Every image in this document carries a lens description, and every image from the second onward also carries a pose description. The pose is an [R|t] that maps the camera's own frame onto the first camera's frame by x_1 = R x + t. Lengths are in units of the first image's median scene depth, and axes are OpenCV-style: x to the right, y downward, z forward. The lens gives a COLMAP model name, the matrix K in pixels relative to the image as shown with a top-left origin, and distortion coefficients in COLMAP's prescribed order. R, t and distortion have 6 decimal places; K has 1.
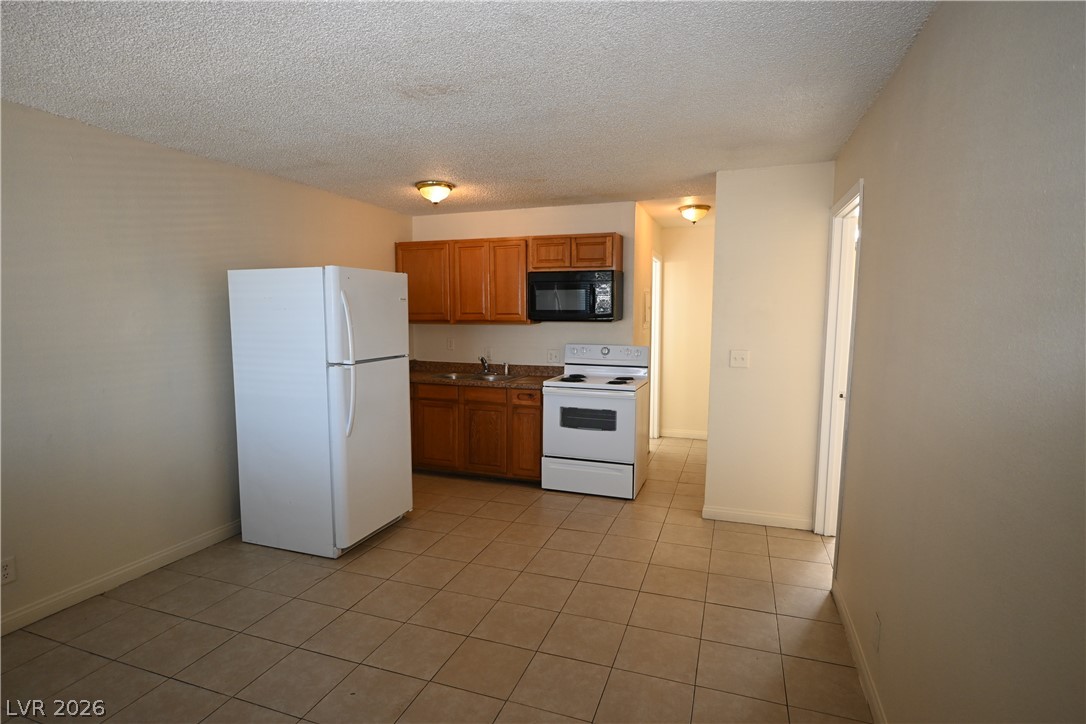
lens RADIAL K [[552.1, 0, 537.4], [0, 552.1, 363.0], [0, 0, 1]] dist [0.000325, 0.000434]
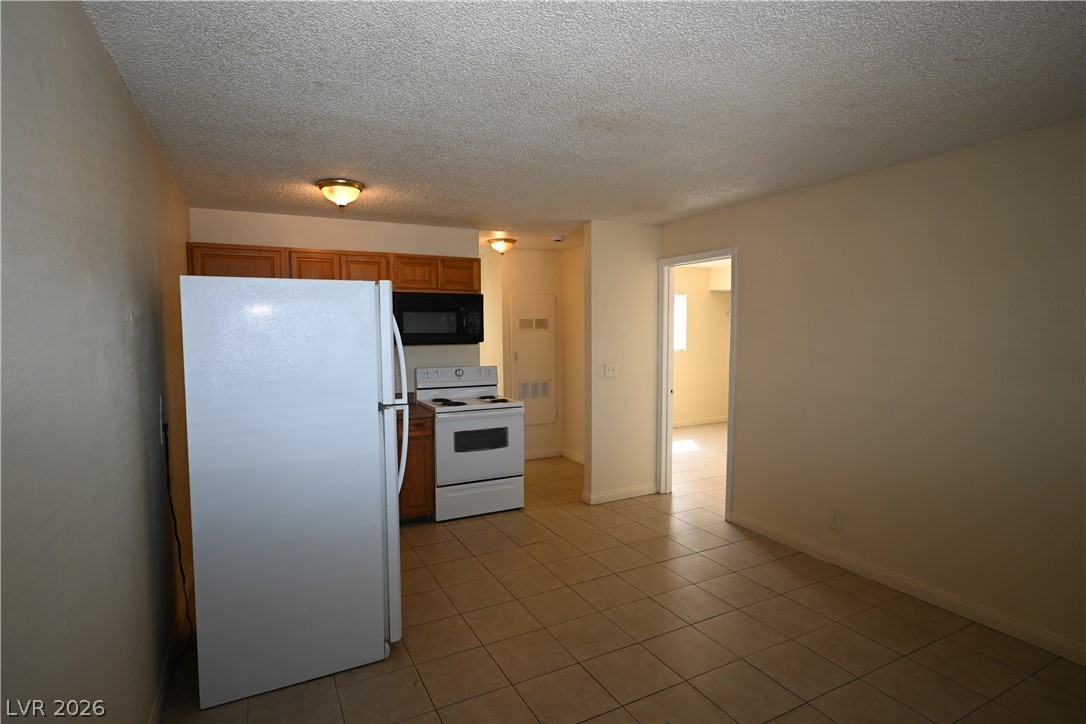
lens RADIAL K [[552.1, 0, 540.3], [0, 552.1, 363.6], [0, 0, 1]] dist [0.000325, 0.000434]
pose [[0.680842, -0.051809, 0.730595, -0.609283], [0.077393, 0.997000, -0.001422, -0.030430], [-0.728330, 0.057511, 0.682809, 0.235283]]
